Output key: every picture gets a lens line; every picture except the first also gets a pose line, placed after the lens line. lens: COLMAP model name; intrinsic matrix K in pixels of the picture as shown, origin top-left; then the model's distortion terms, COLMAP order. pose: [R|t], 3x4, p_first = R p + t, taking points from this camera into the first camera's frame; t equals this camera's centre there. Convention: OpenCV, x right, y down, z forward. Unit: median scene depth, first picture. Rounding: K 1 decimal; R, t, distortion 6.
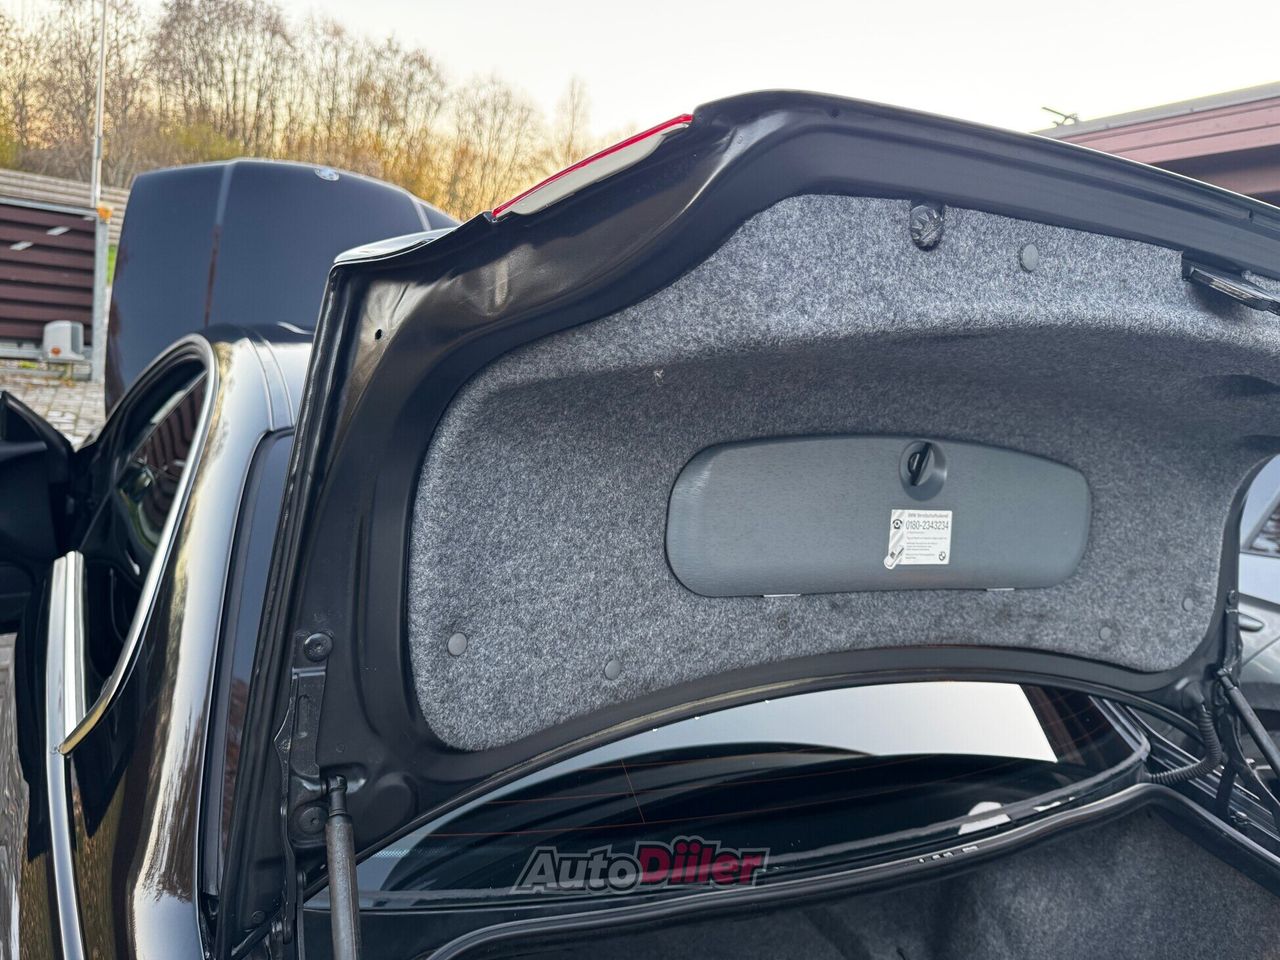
lens RADIAL K [[899.4, 0, 640.0], [0, 899.4, 480.0], [0, 0, 1]] dist [-0.018561, -0.001326]
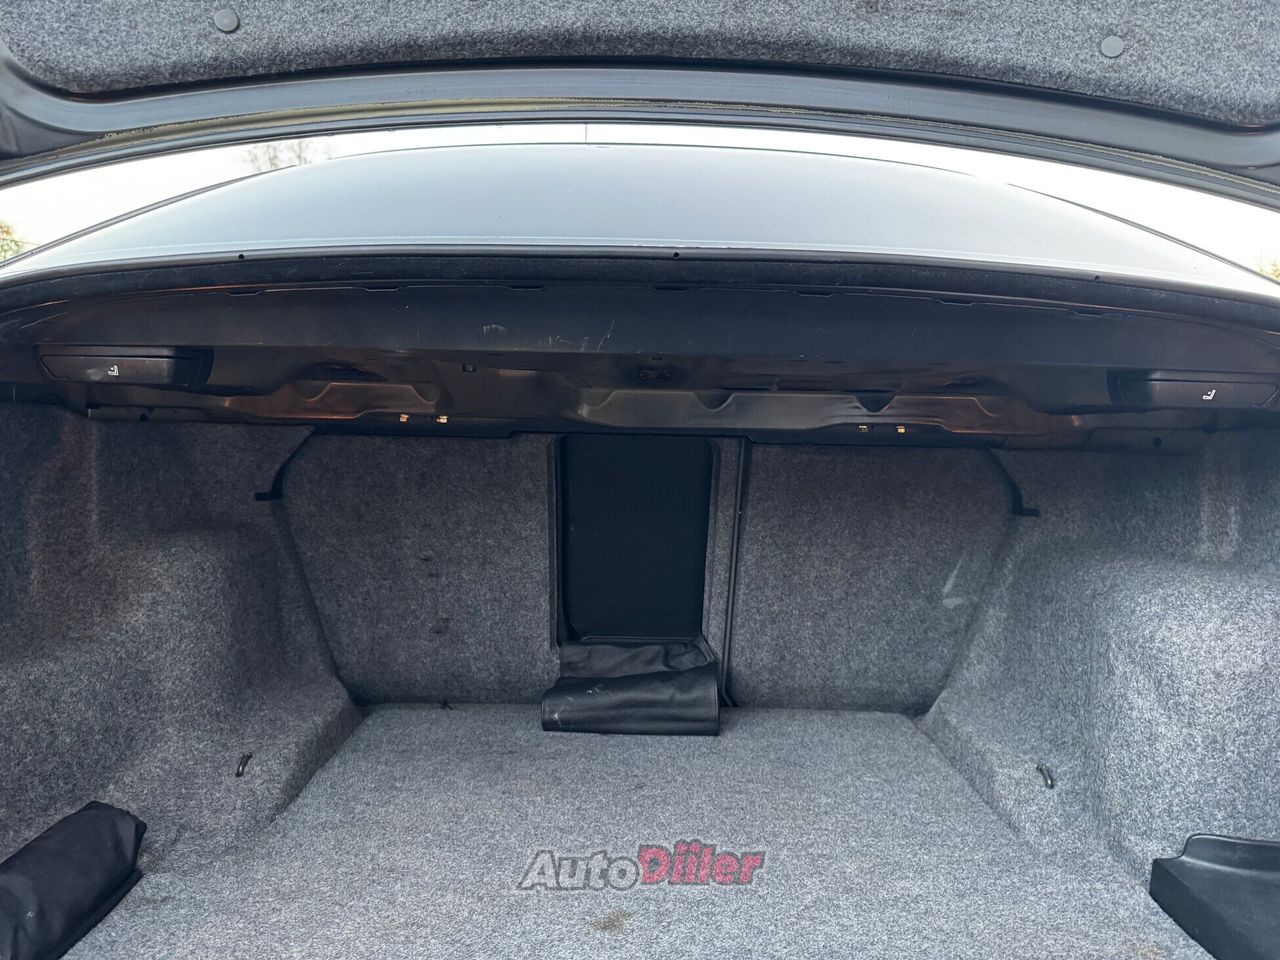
lens RADIAL K [[899.4, 0, 640.0], [0, 899.4, 480.0], [0, 0, 1]] dist [-0.018561, -0.001326]
pose [[0.879382, -0.094693, -0.466606, 0.404583], [0.021099, 0.986810, -0.160499, 0.467518], [0.475649, 0.131295, 0.869781, 0.275651]]
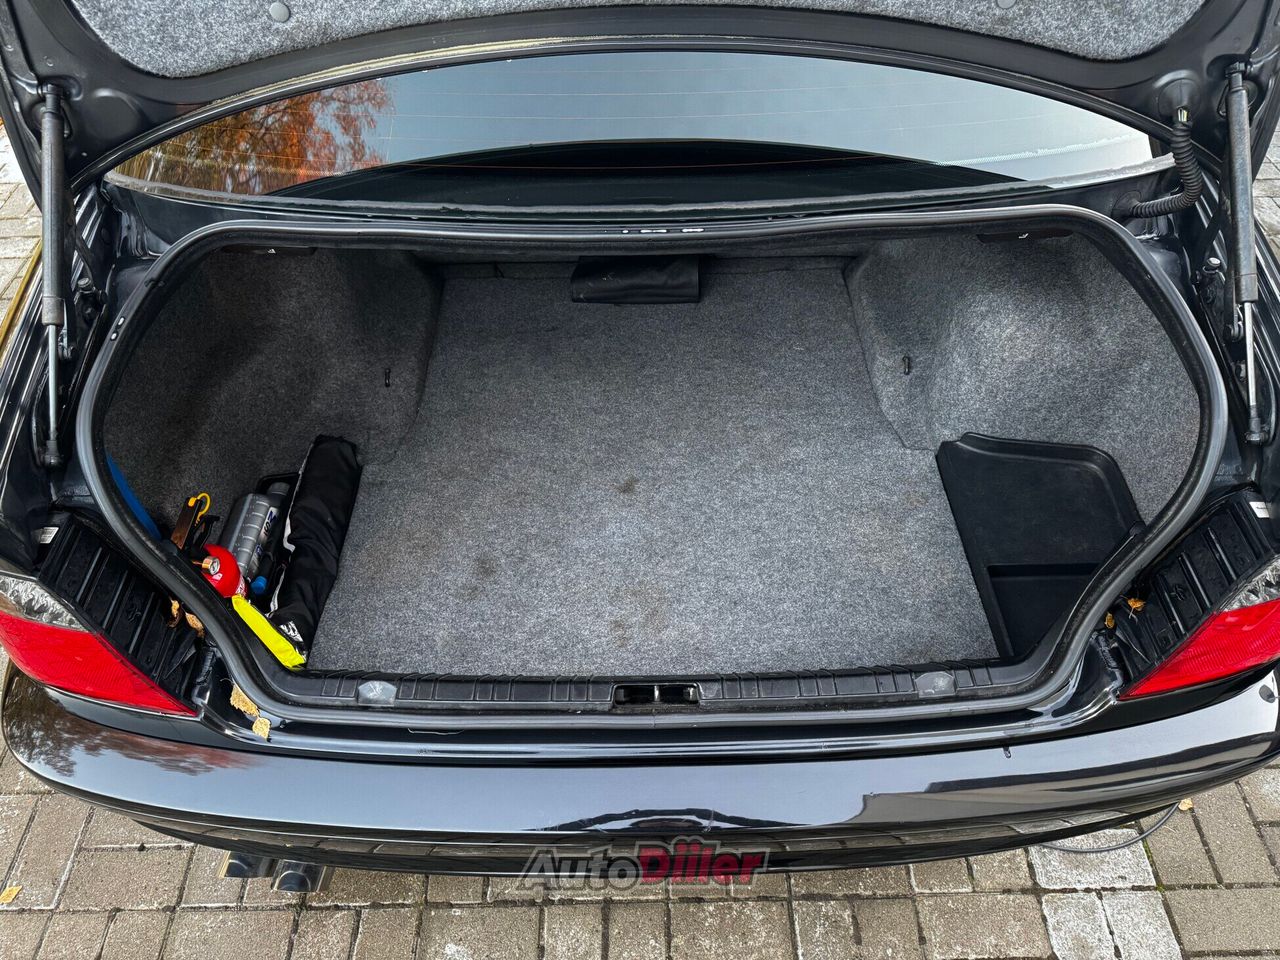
lens RADIAL K [[883.8, 0, 644.1], [0, 883.8, 477.1], [0, 0, 1]] dist [0.087363, -0.143686]
pose [[0.876551, 0.238060, -0.418312, 0.547124], [0.054649, 0.814268, 0.577910, 0.038268], [0.478196, -0.529428, 0.700739, 0.082672]]
